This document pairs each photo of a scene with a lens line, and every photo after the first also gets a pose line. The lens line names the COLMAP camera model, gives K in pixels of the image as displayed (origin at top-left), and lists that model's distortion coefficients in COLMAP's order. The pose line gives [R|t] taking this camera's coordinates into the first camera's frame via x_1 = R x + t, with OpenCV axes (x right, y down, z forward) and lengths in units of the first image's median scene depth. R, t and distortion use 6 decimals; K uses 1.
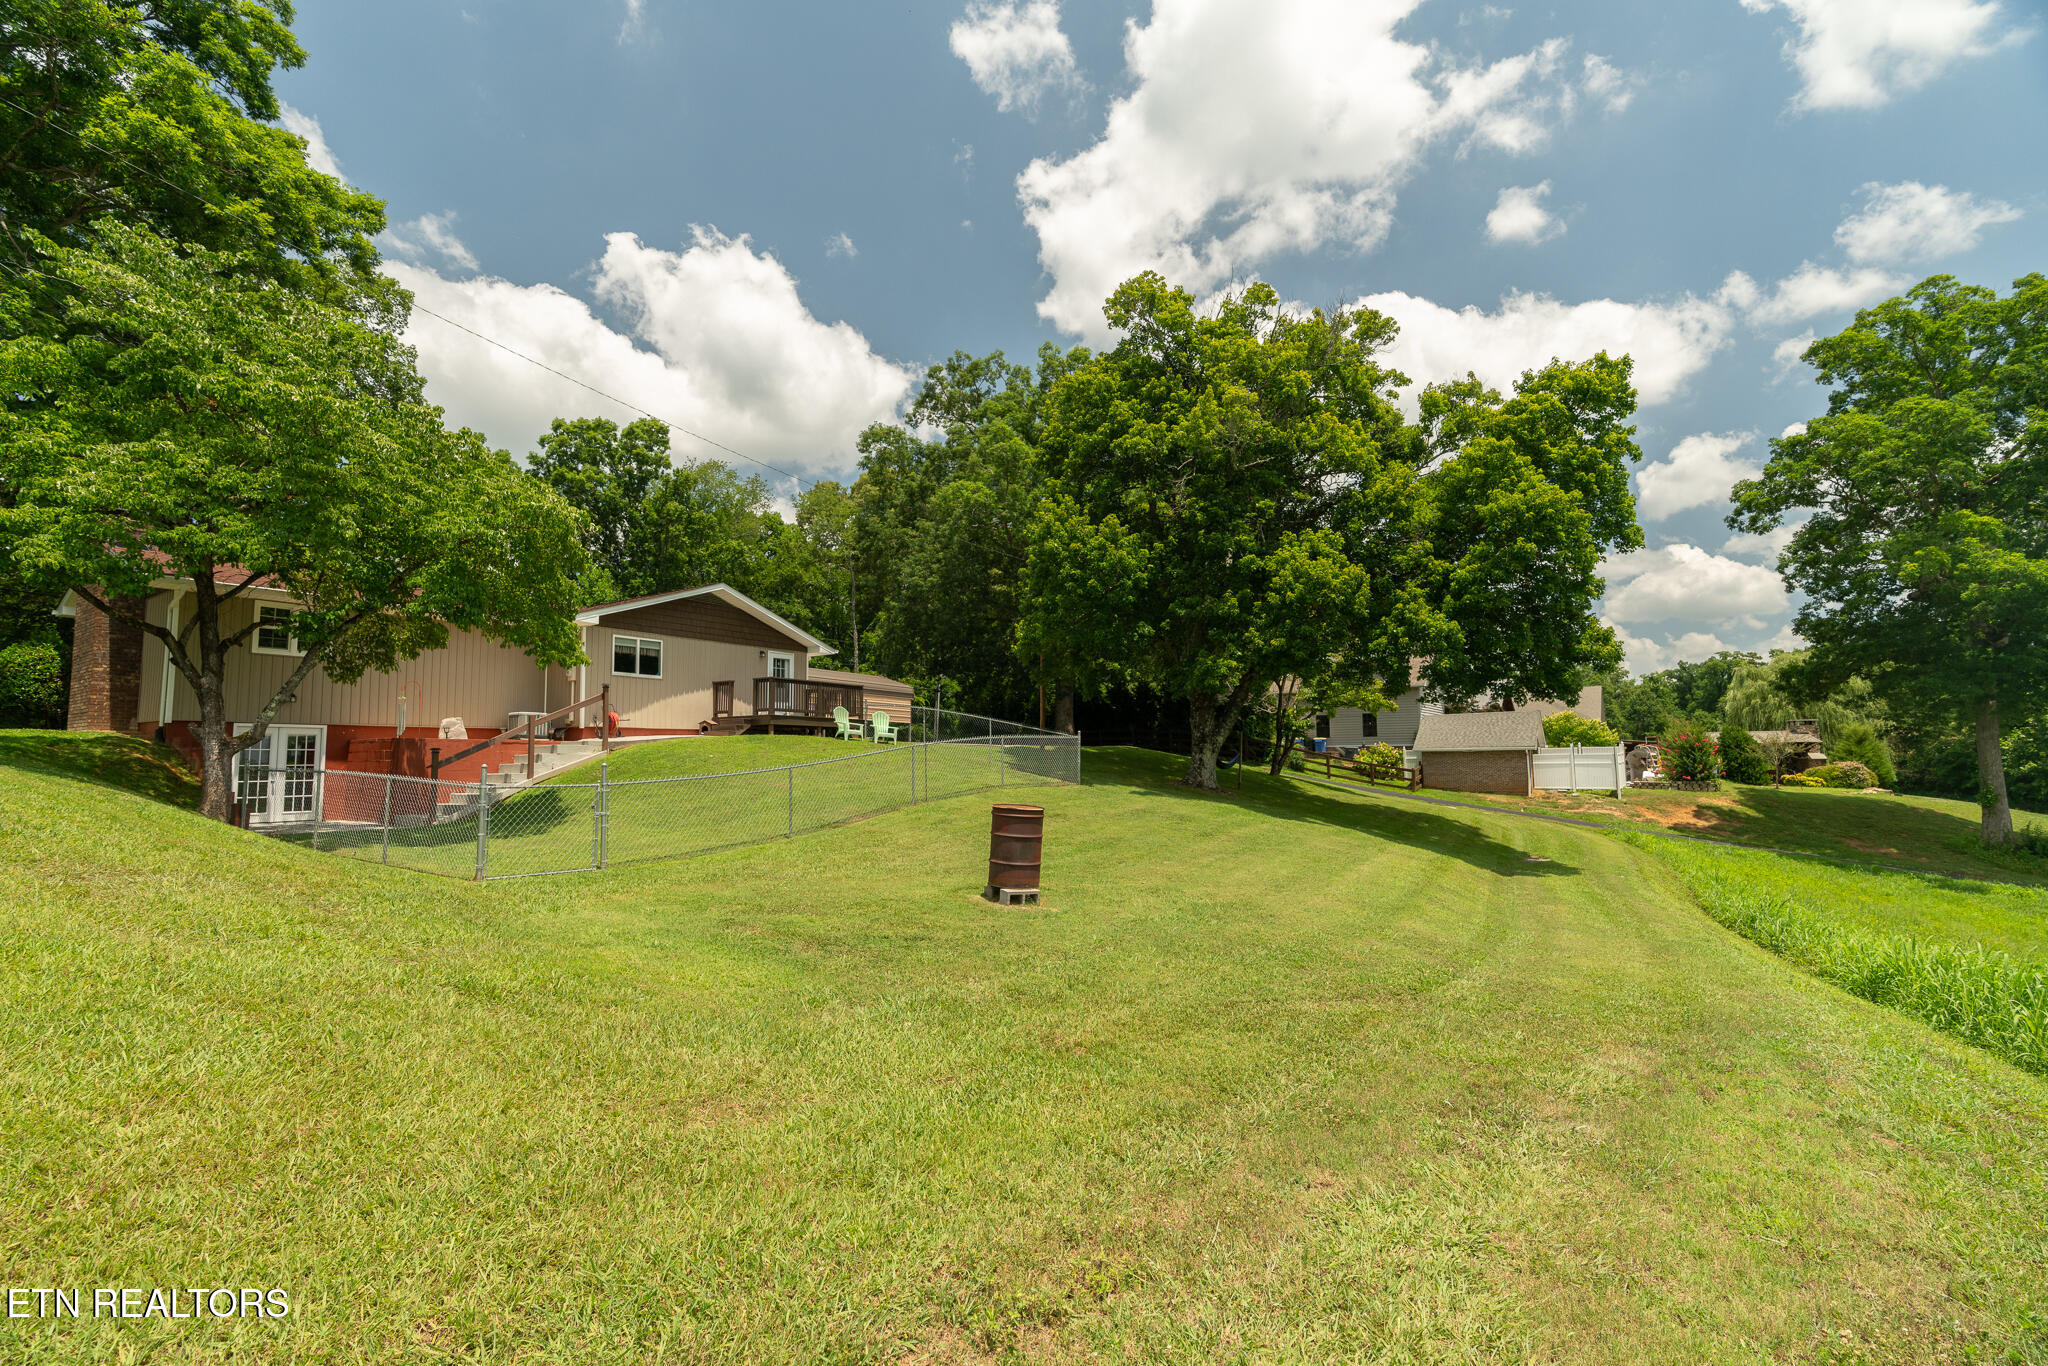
lens RADIAL K [[920.2, 0, 1024.0], [0, 920.2, 683.0], [0, 0, 1]] dist [-0.011937, 0.006004]
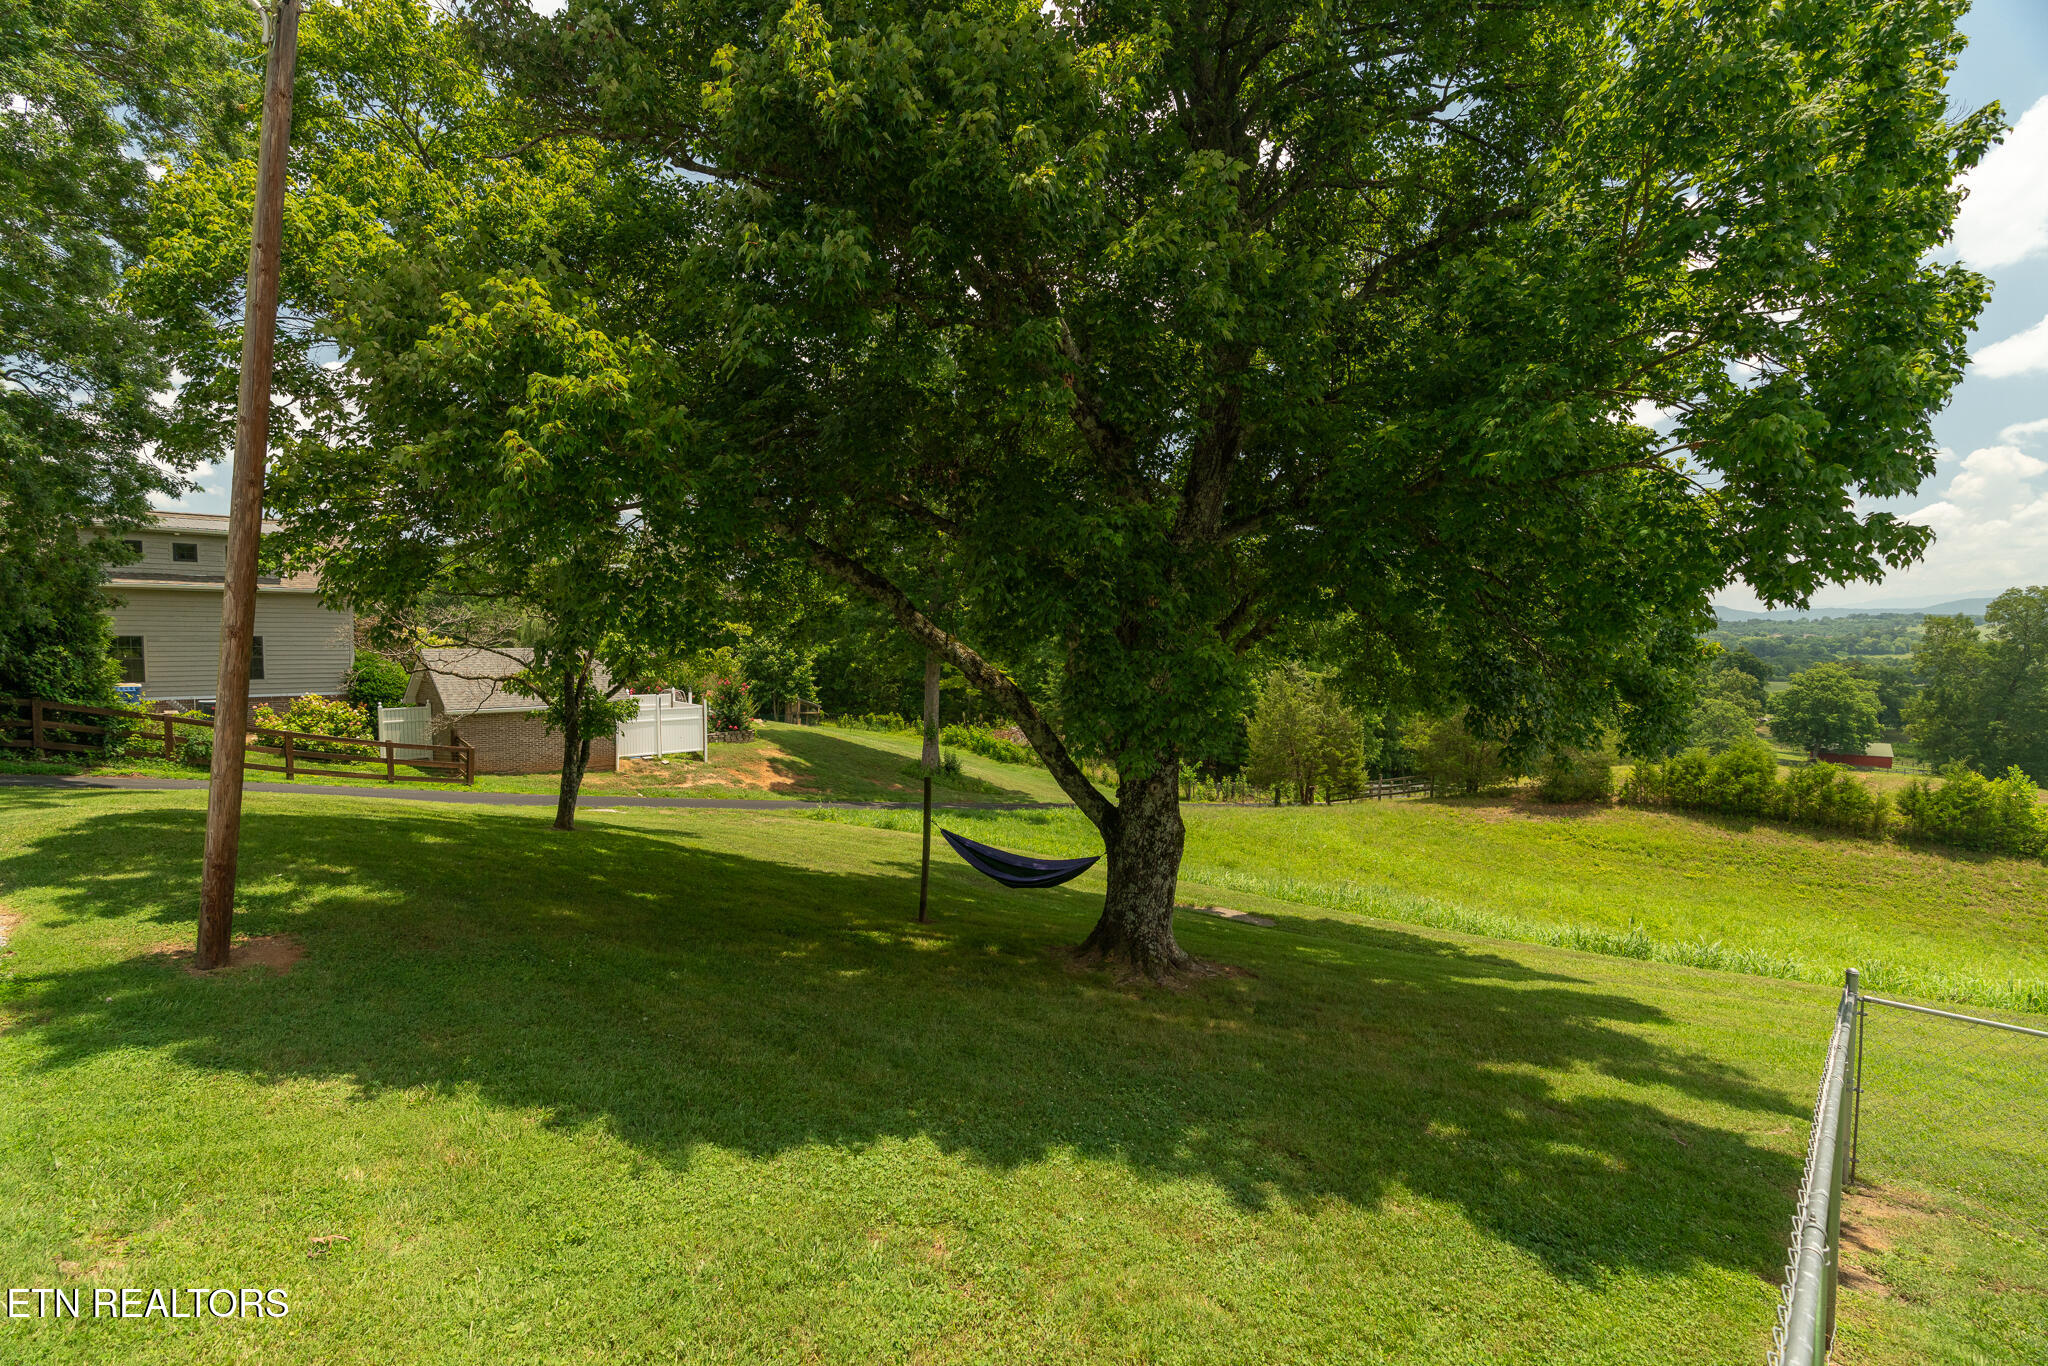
lens RADIAL K [[920.2, 0, 1024.0], [0, 920.2, 683.0], [0, 0, 1]] dist [-0.011937, 0.006004]
pose [[0.154050, -0.034997, 0.987443, -0.203740], [-0.090575, 0.994664, 0.049383, -0.016590], [-0.983903, -0.097045, 0.150058, 1.158824]]
